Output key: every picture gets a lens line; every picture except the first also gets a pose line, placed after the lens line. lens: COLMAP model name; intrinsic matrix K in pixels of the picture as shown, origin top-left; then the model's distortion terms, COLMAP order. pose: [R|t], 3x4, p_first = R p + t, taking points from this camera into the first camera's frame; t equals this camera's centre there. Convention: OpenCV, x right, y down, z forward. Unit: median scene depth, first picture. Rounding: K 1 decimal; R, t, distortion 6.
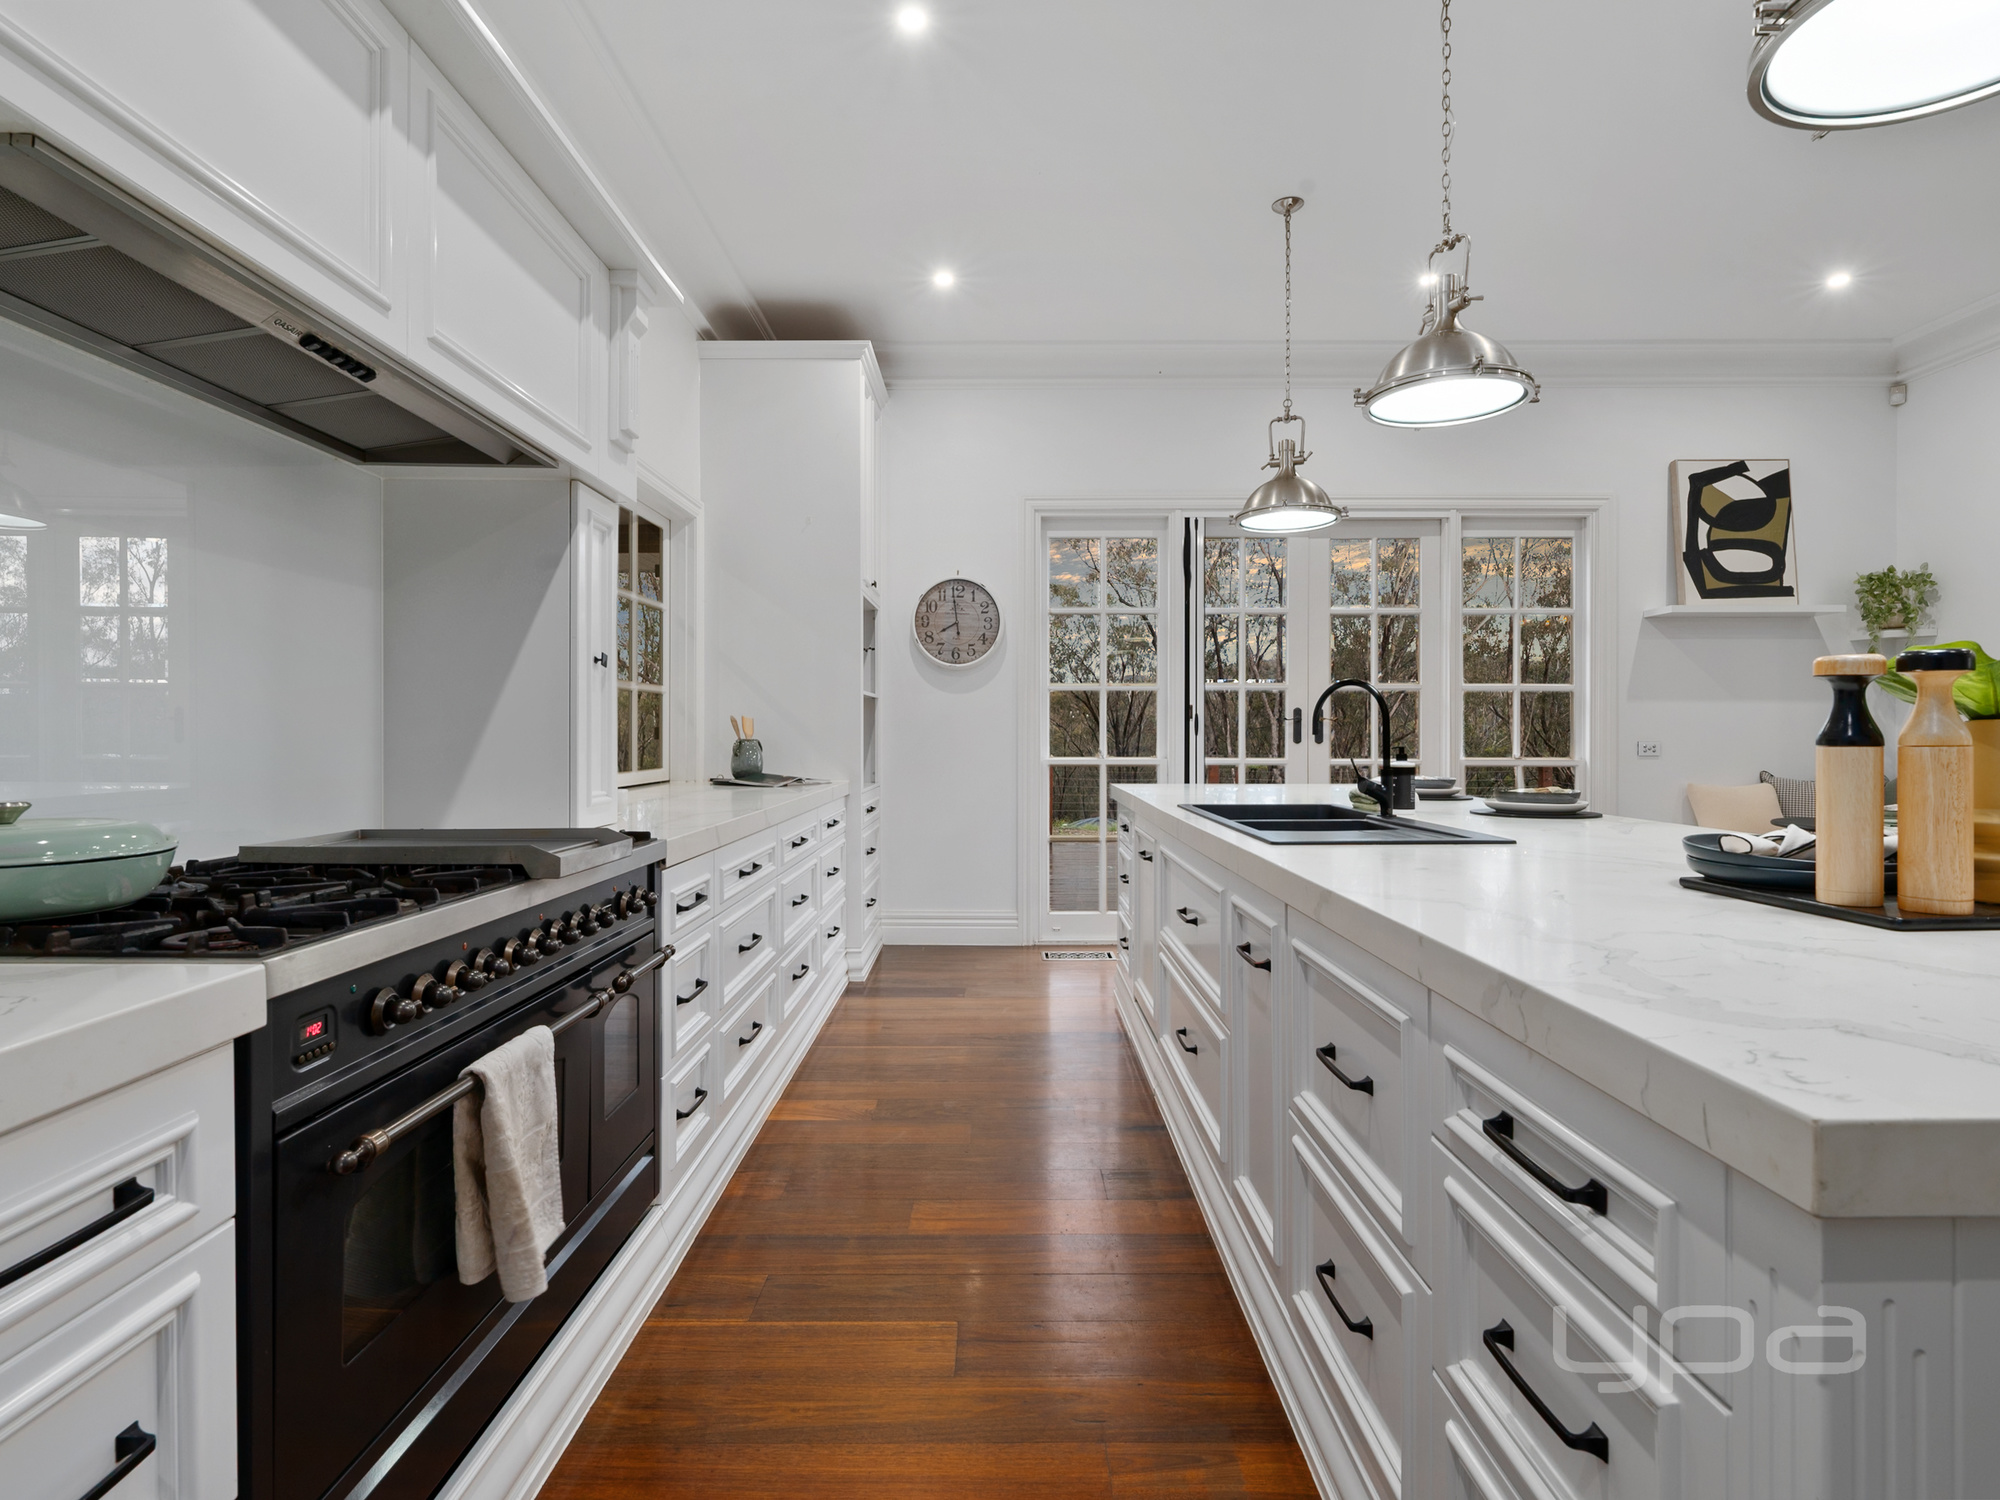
lens RADIAL K [[1027.7, 0, 995.8], [0, 1027.7, 739.5], [0, 0, 1]] dist [-0.007001, -0.000970]
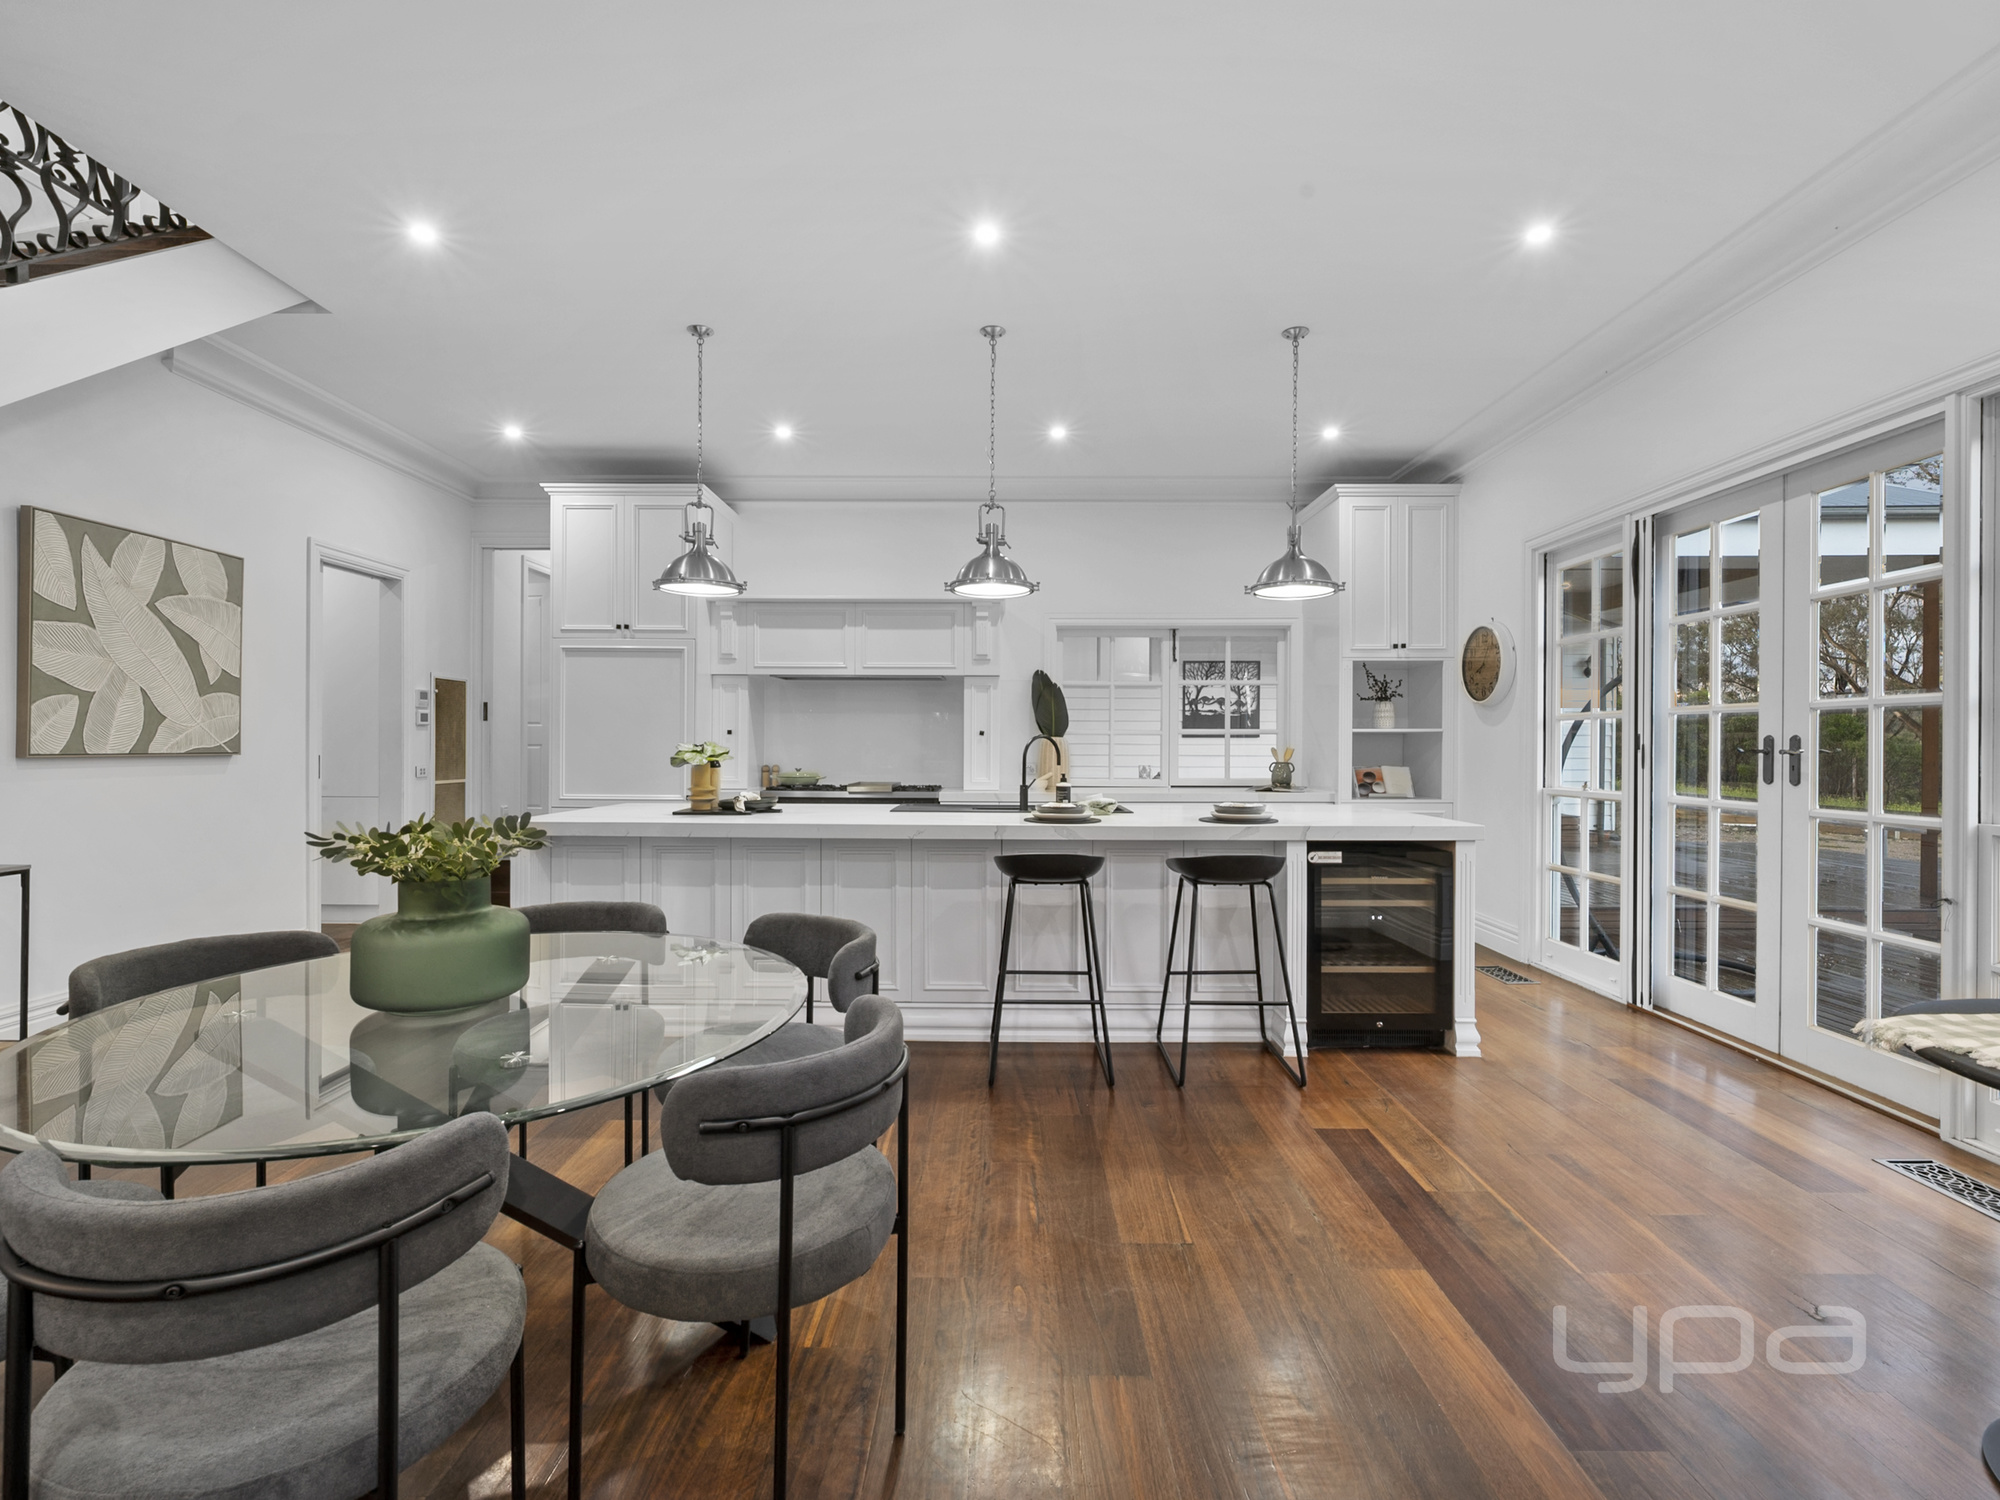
lens RADIAL K [[911.4, 0, 996.0], [0, 911.4, 744.0], [0, 0, 1]] dist [-0.002327, 0.000449]
pose [[0.015370, -0.003807, -0.999875, 0.934847], [-0.010401, 0.999938, -0.003967, -0.016814], [0.999828, 0.010460, 0.015330, 0.438208]]
